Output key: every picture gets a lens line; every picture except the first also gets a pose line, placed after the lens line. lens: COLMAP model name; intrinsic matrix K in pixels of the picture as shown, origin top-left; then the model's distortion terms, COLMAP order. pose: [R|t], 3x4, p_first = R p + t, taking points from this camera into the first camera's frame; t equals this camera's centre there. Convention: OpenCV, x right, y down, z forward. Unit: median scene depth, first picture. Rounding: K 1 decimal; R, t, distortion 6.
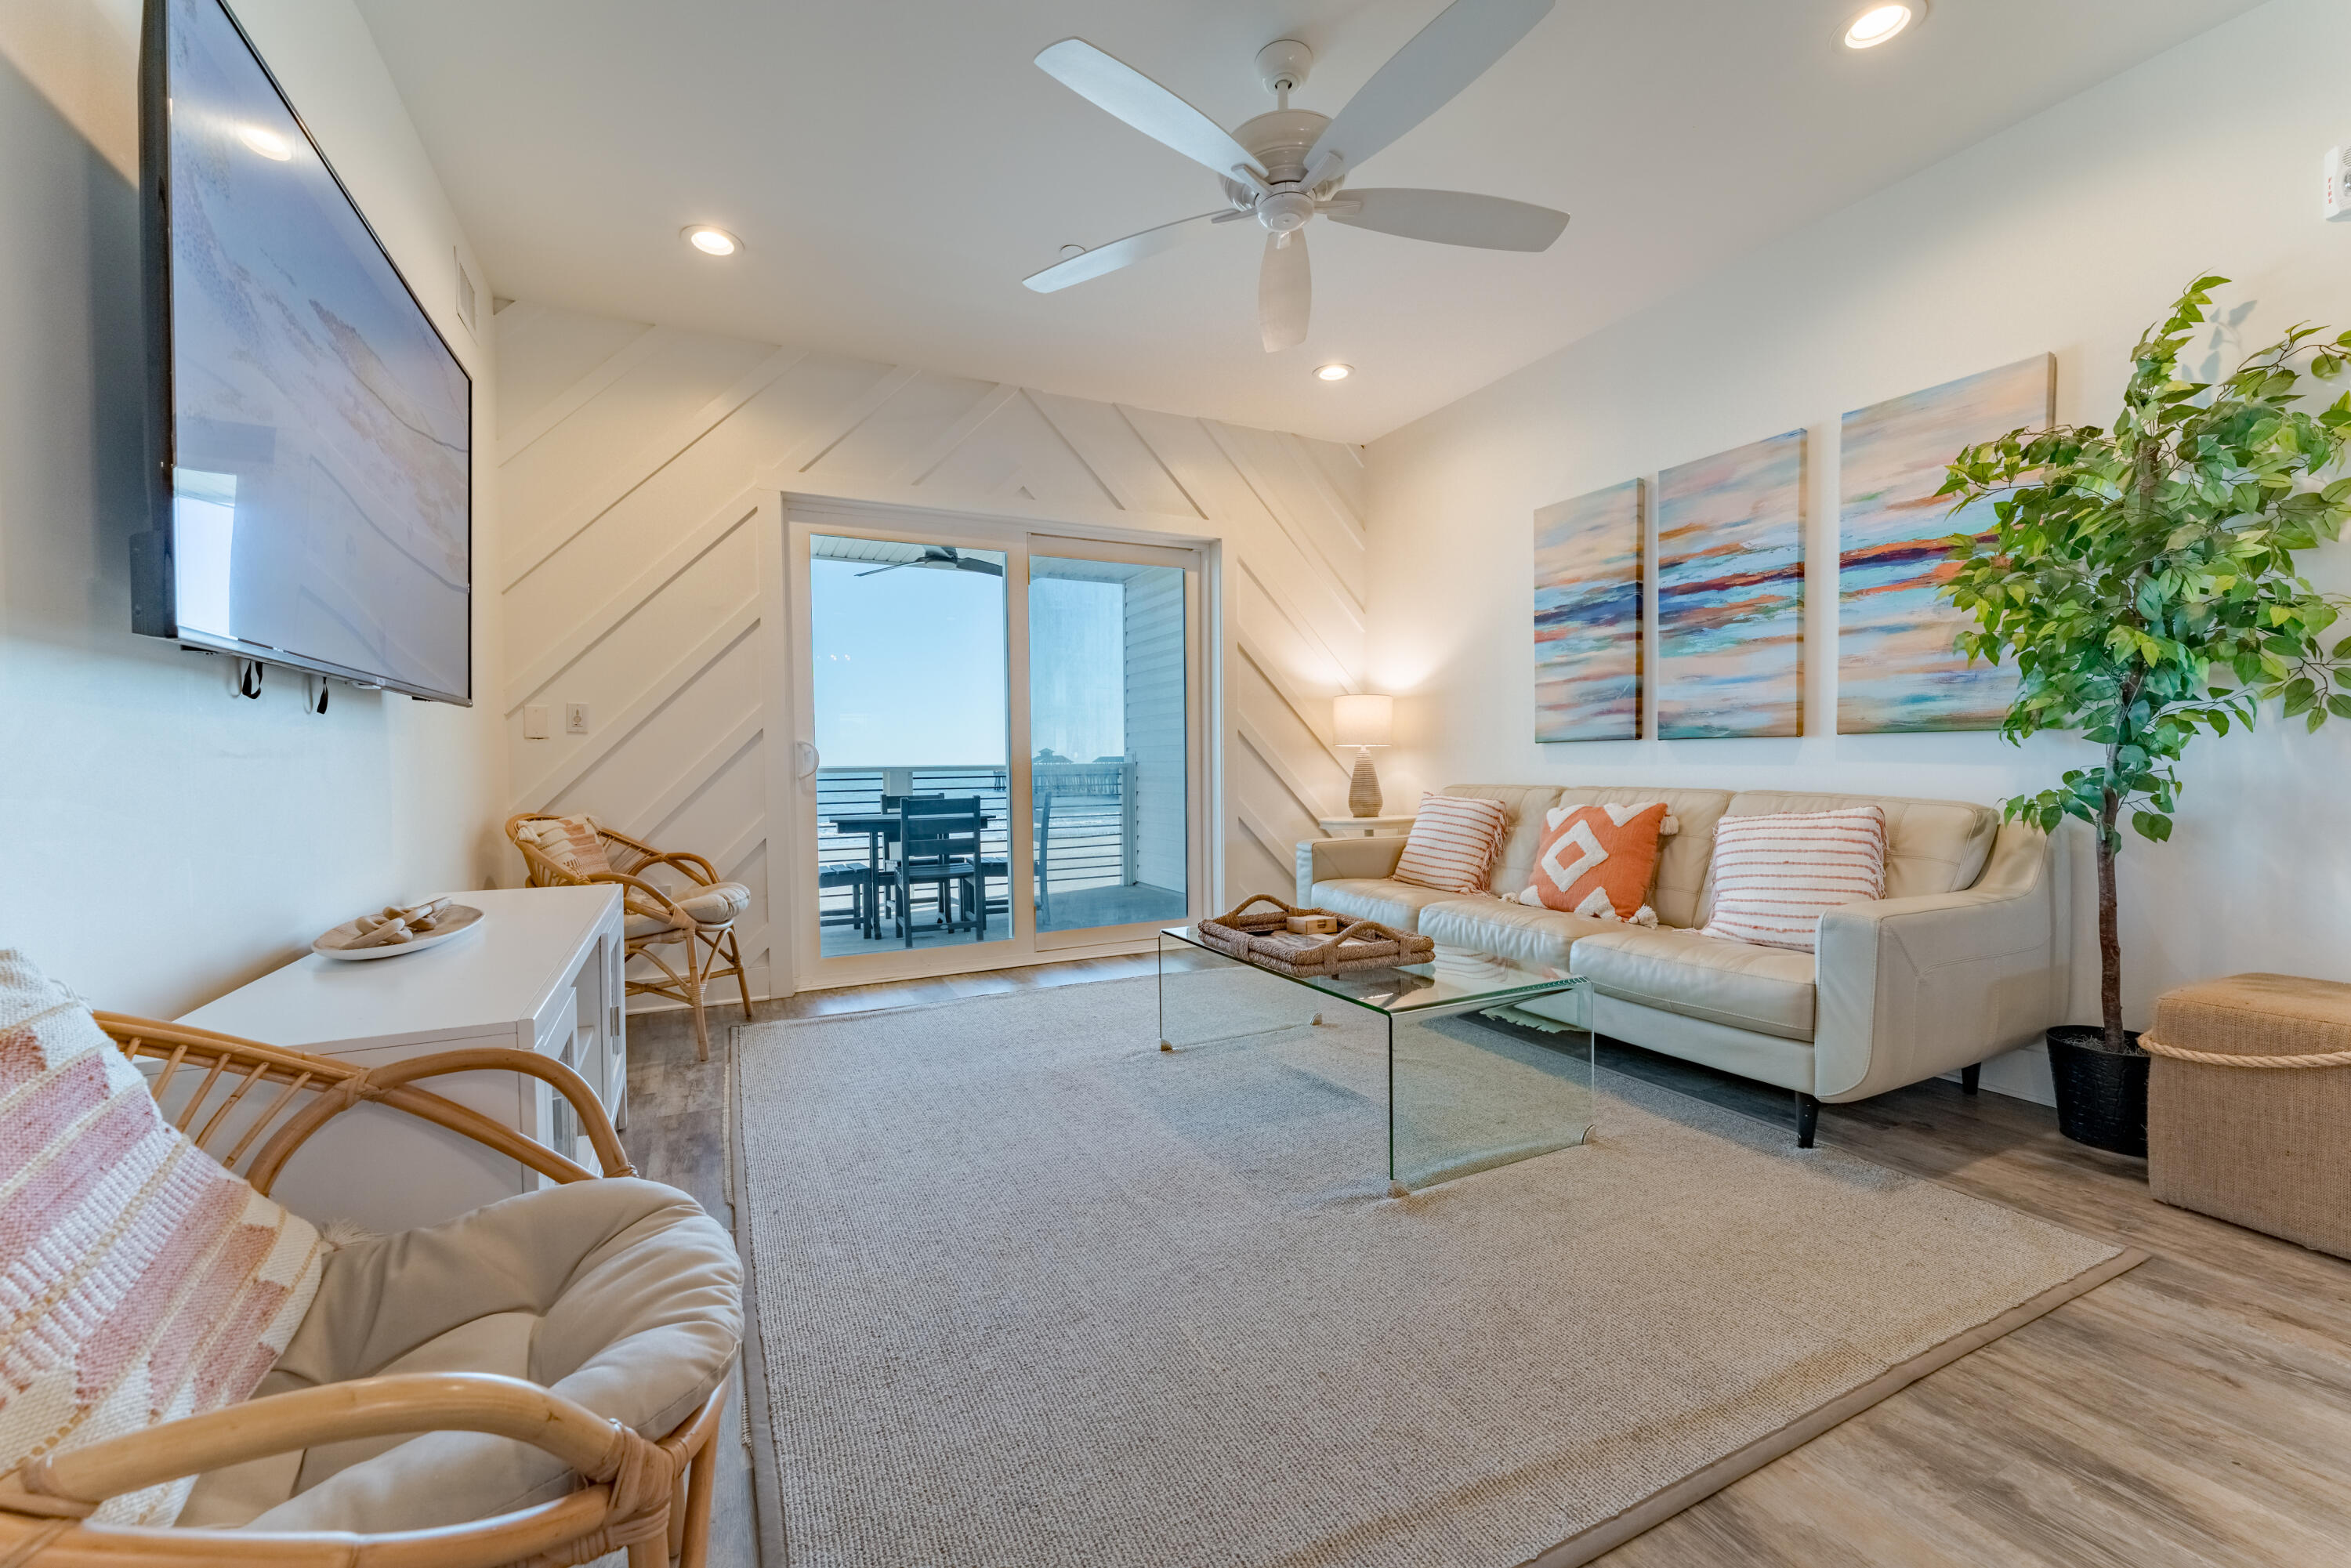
lens RADIAL K [[931.4, 0, 1202.7], [0, 931.4, 773.2], [0, 0, 1]] dist [0.000544, -0.000088]
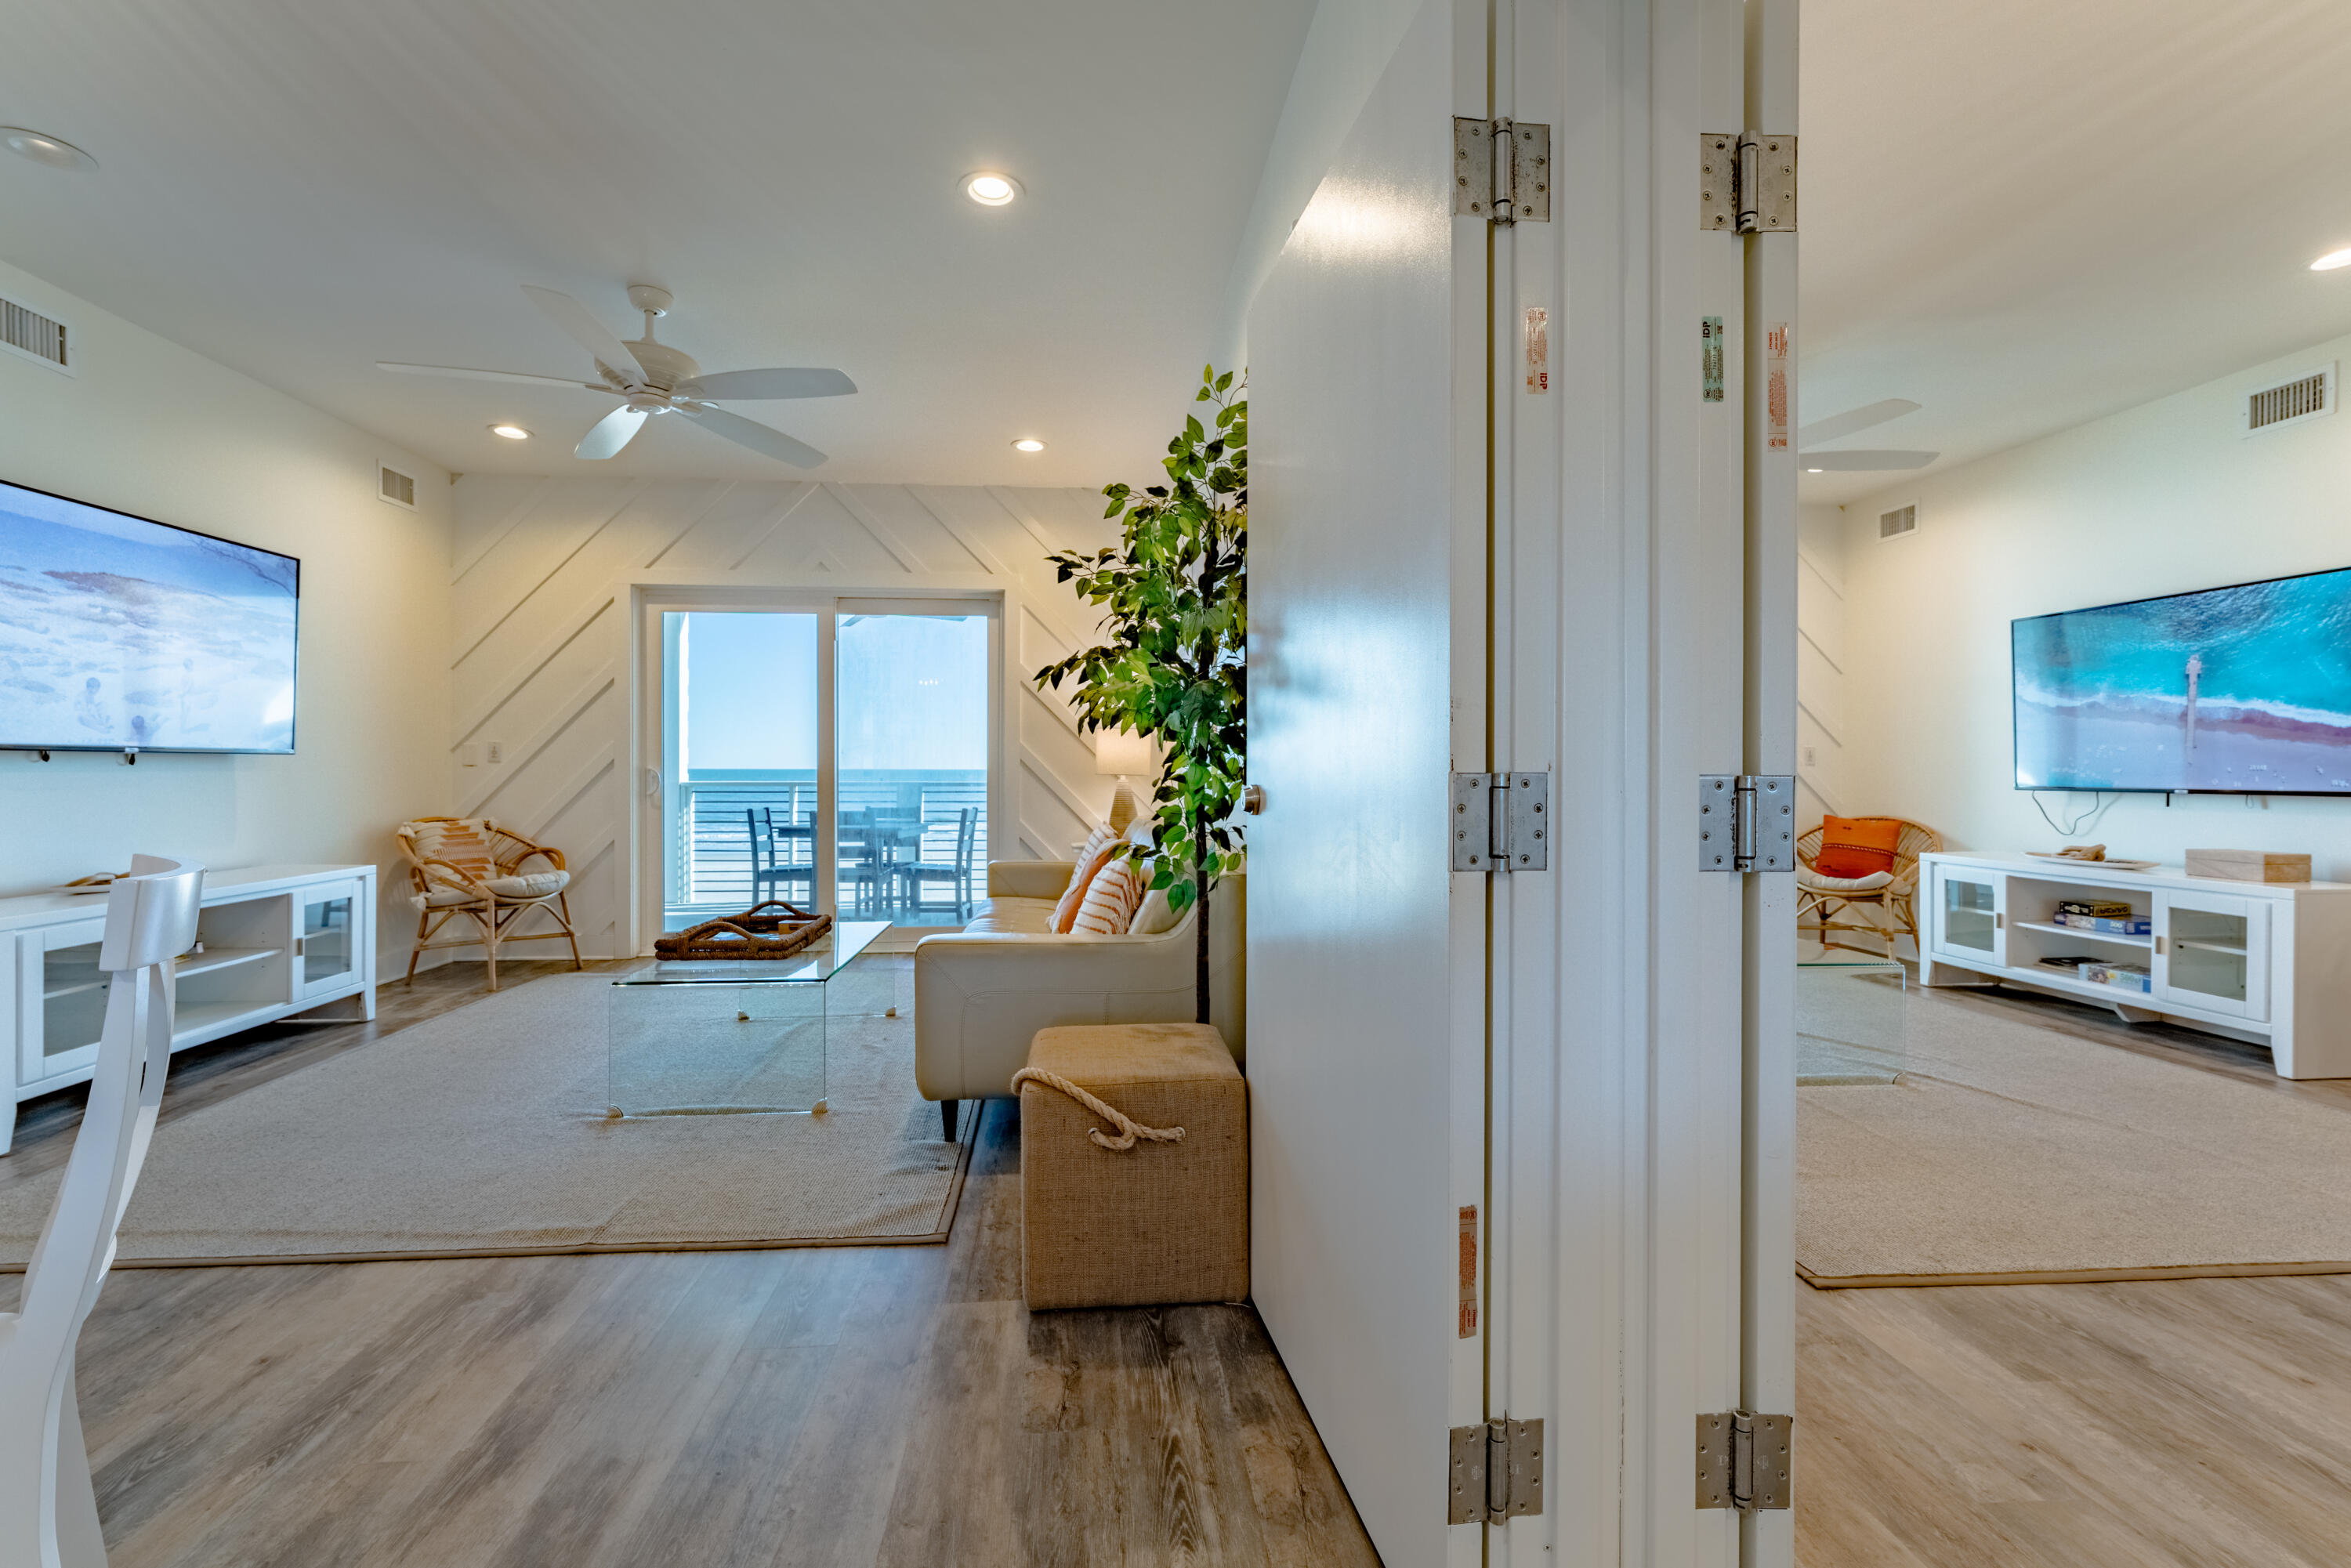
lens RADIAL K [[931.4, 0, 1181.4], [0, 931.4, 774.9], [0, 0, 1]] dist [0.000544, -0.000088]
pose [[0.940252, 0.016223, -0.340092, 0.832191], [-0.019805, 0.999779, -0.007063, -0.034919], [0.339902, 0.013376, 0.940366, -0.019634]]
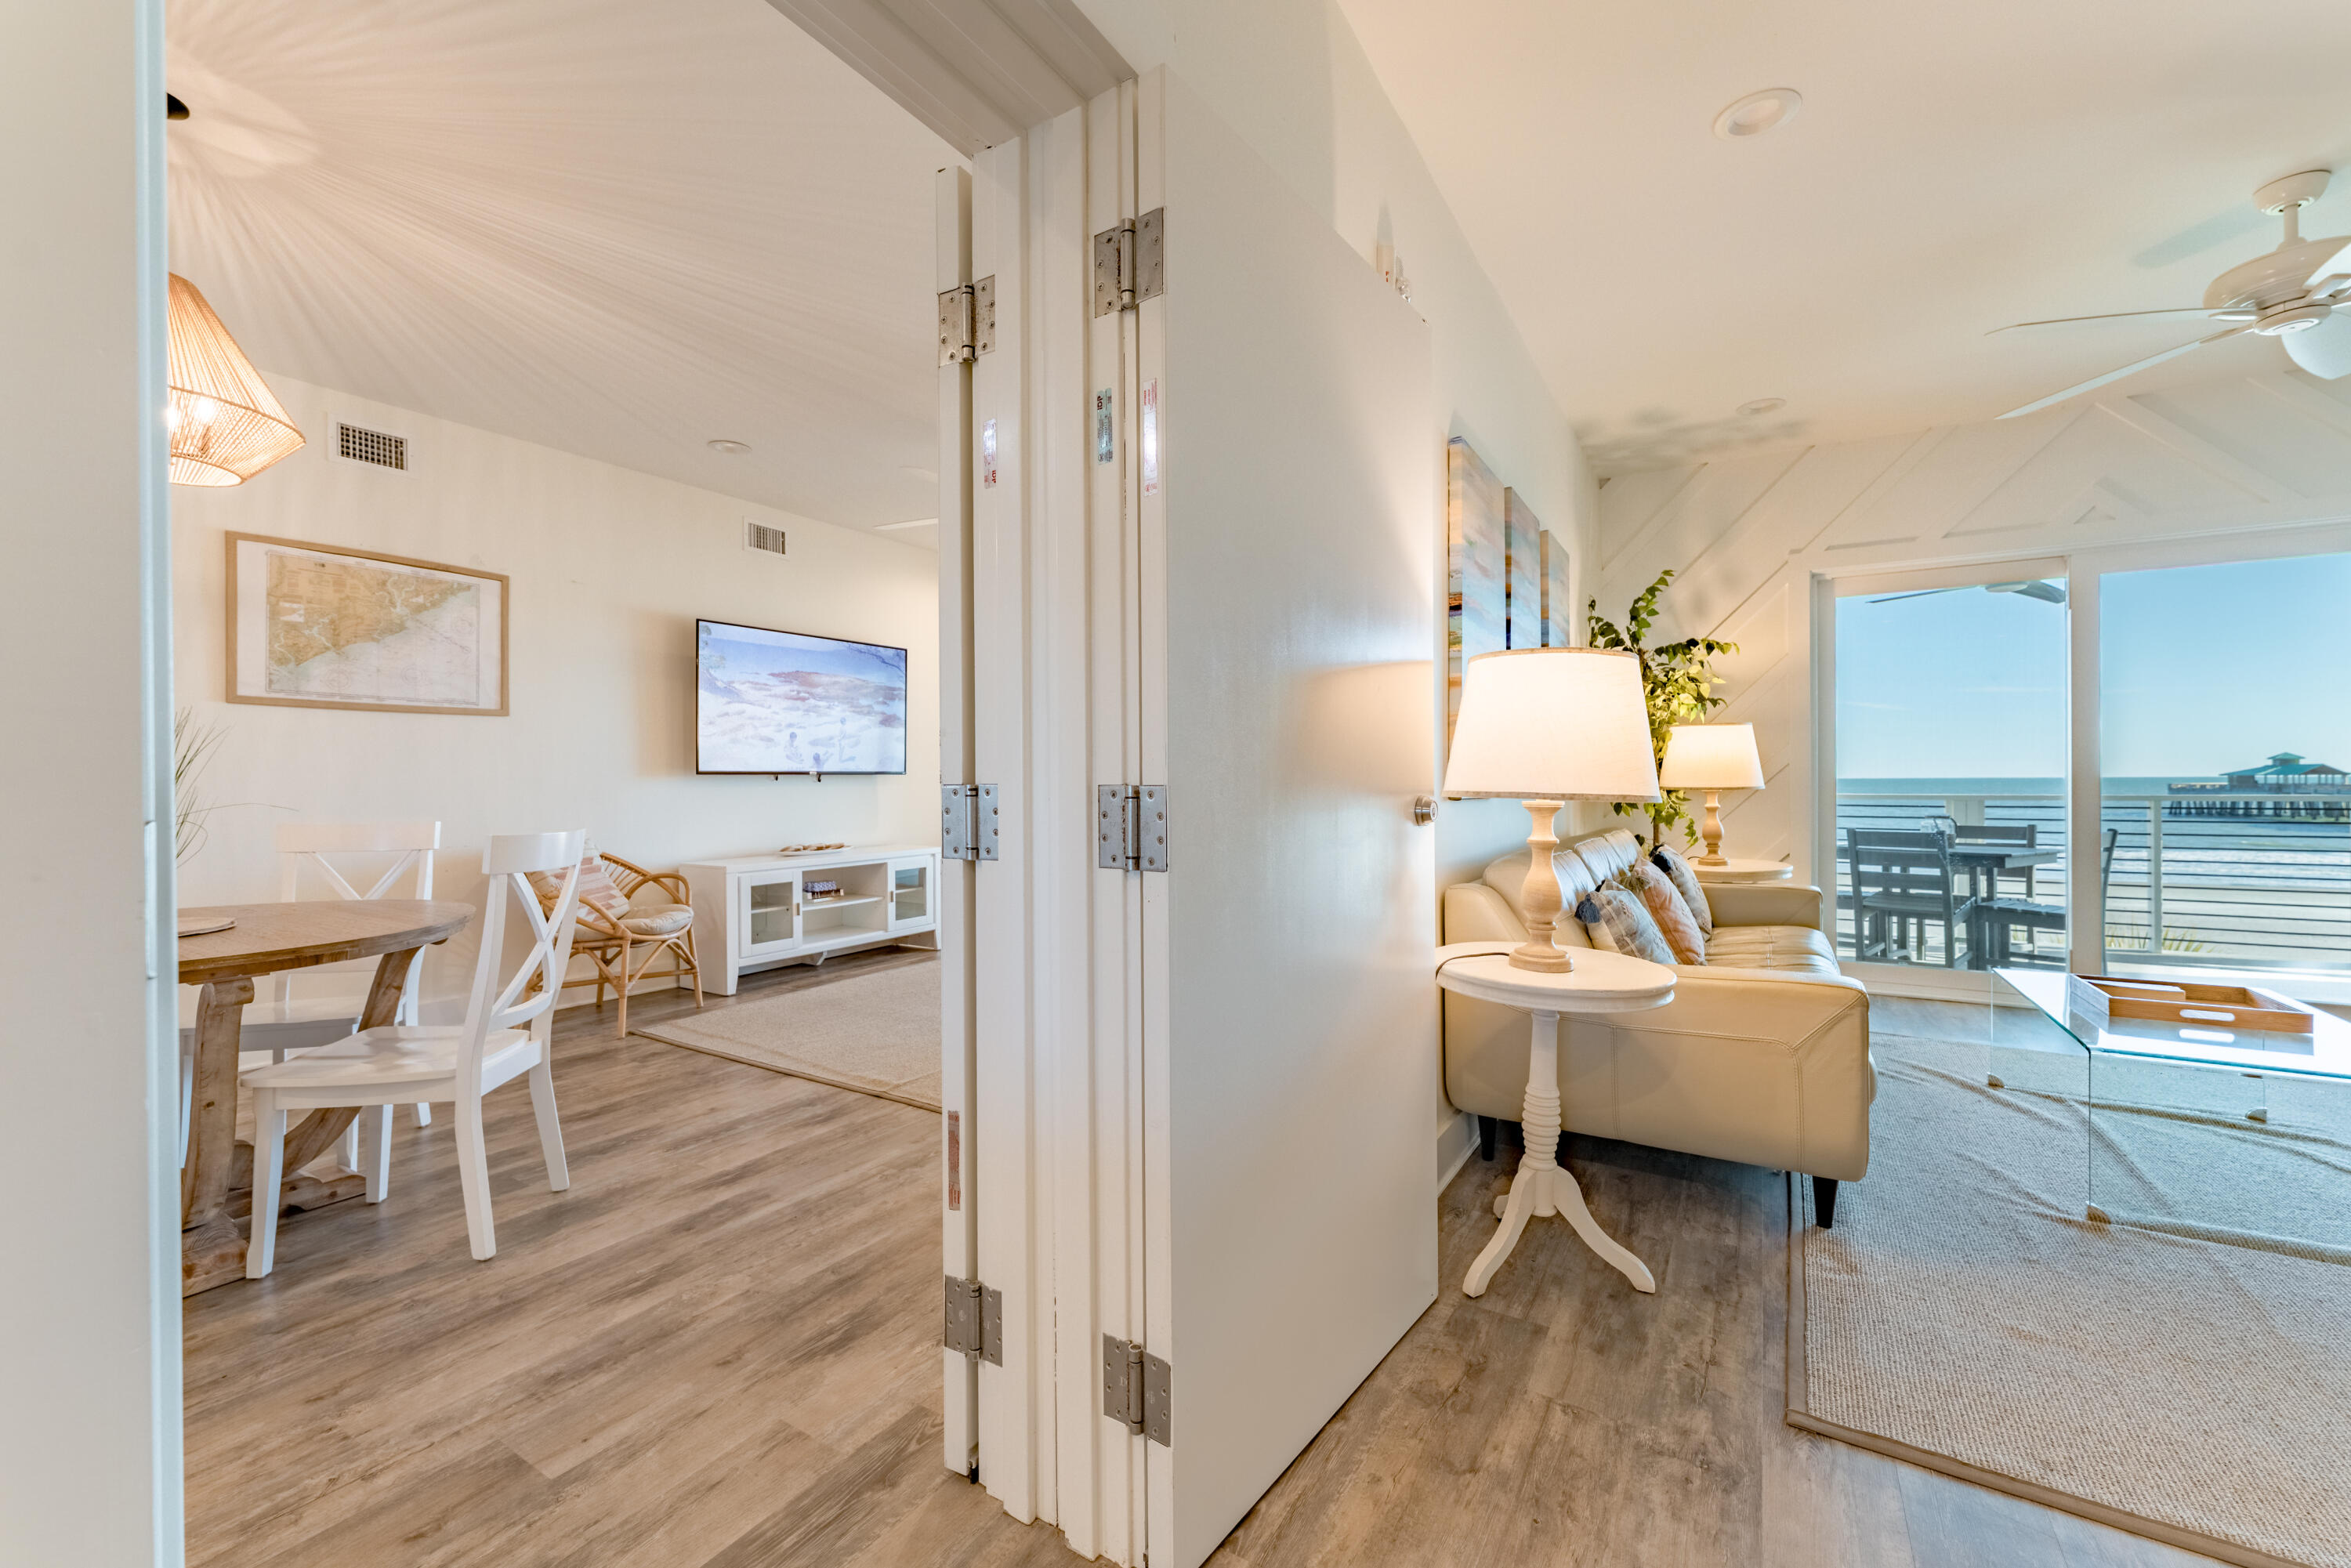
lens RADIAL K [[931.4, 0, 1217.8], [0, 931.4, 784.0], [0, 0, 1]] dist [0.000544, -0.000088]
pose [[0.568070, 0.010881, -0.822909, 1.201253], [-0.013415, 0.999902, 0.003961, -0.042744], [0.822871, 0.008789, 0.568160, 0.157355]]
